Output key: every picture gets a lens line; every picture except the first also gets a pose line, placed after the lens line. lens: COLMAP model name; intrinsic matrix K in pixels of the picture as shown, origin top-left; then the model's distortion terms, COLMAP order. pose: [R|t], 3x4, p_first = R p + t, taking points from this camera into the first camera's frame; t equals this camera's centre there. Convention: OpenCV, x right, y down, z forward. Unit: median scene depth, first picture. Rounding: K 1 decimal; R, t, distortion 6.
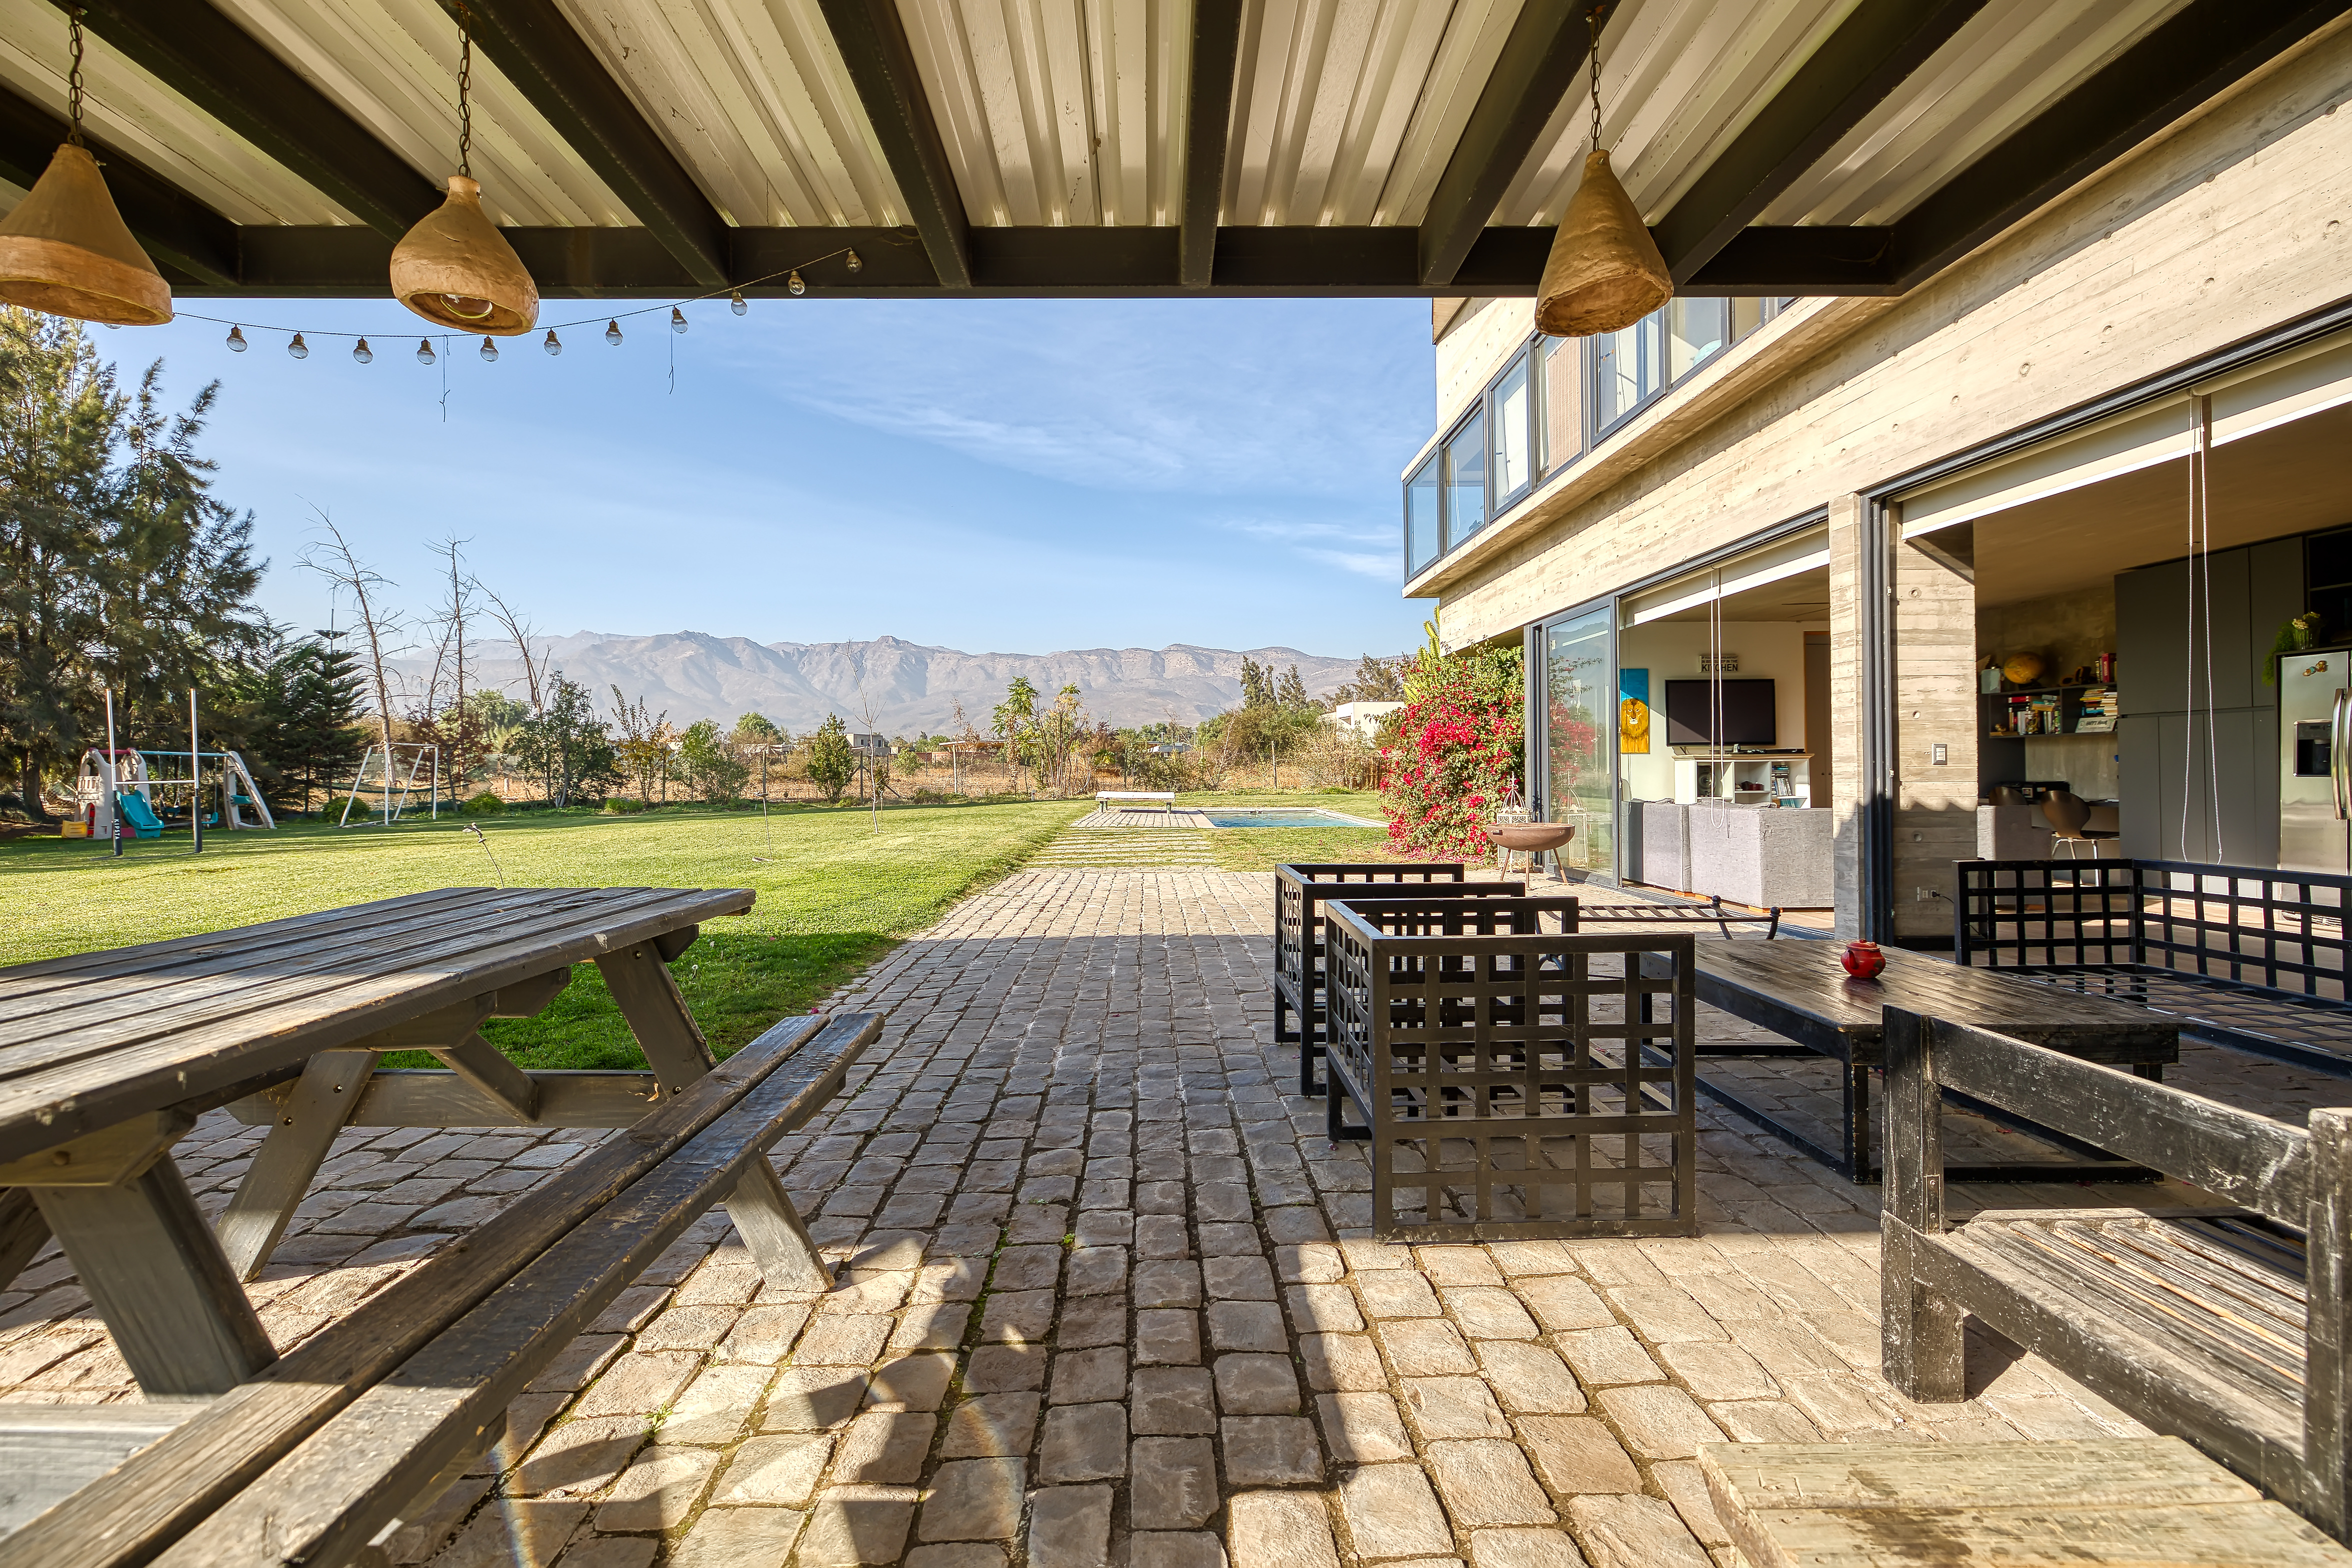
lens RADIAL K [[993.1, 0, 1162.4], [0, 993.1, 767.2], [0, 0, 1]] dist [0.001765, -0.000674]
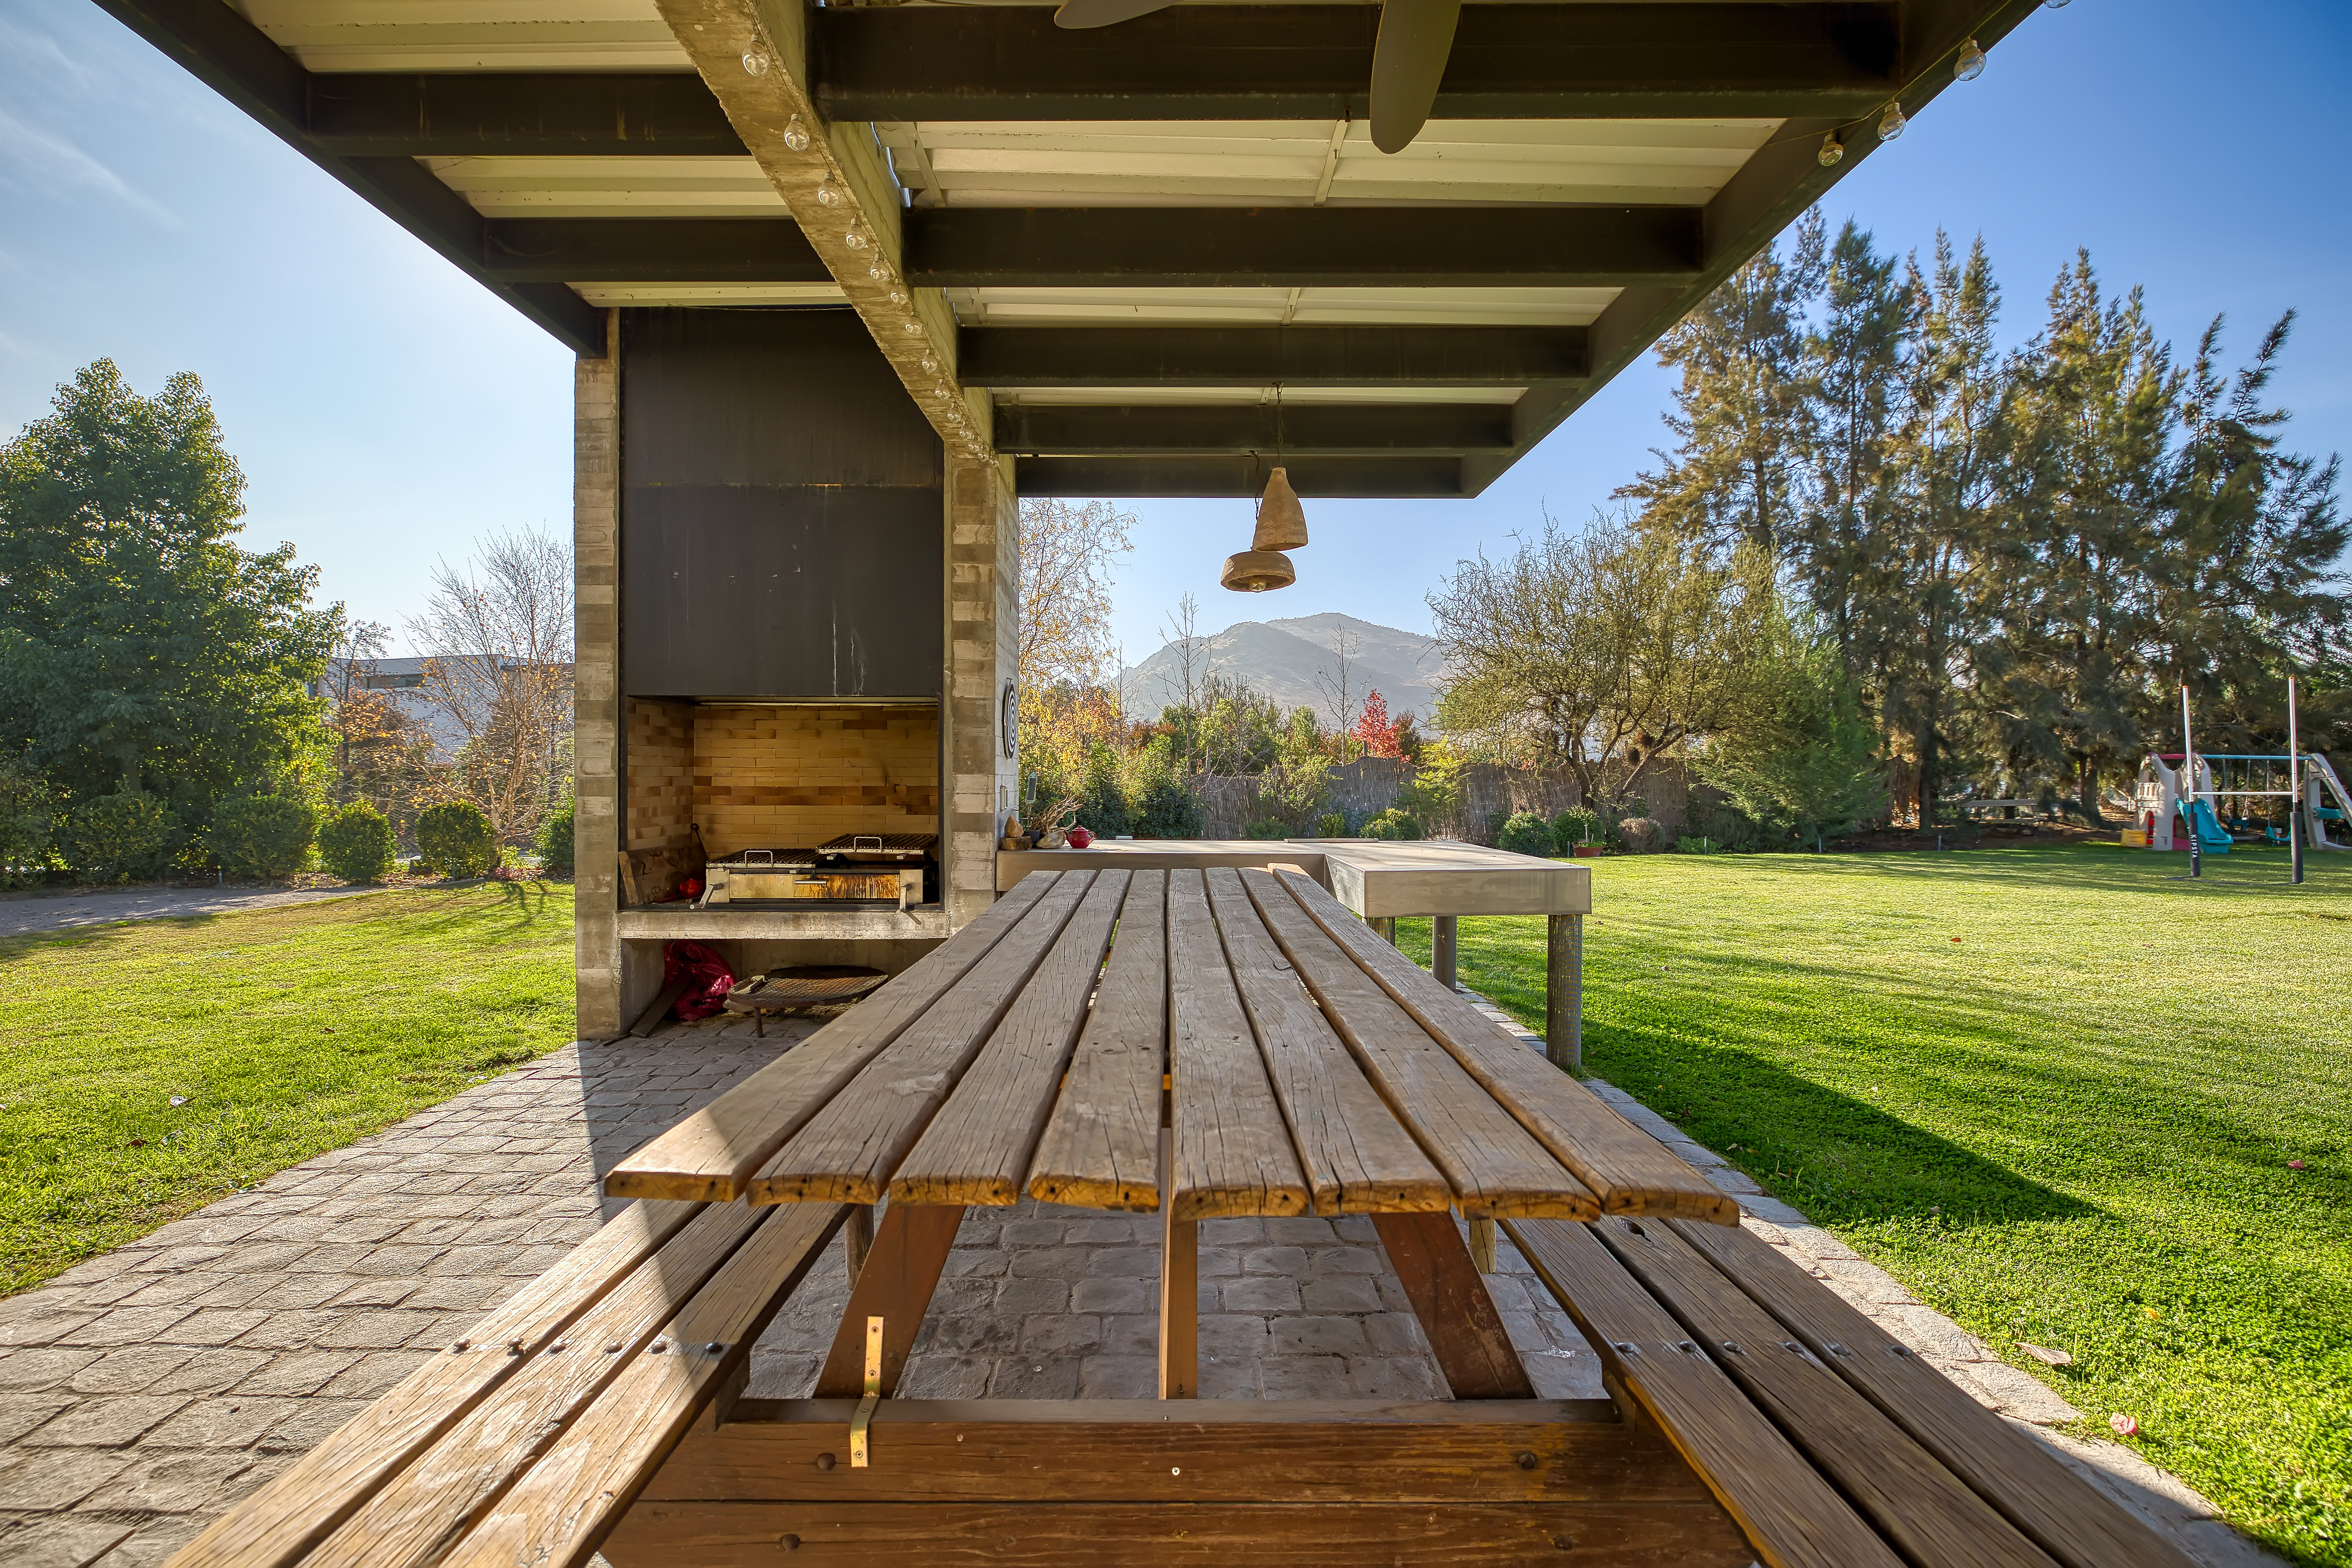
lens RADIAL K [[1005.3, 0, 1165.2], [0, 1005.3, 770.8], [0, 0, 1]] dist [0.009090, -0.000613]
pose [[-0.007675, 0.001257, -0.999970, -0.091554], [0.001598, 0.999998, 0.001244, -0.004231], [0.999969, -0.001589, -0.007677, 0.061131]]
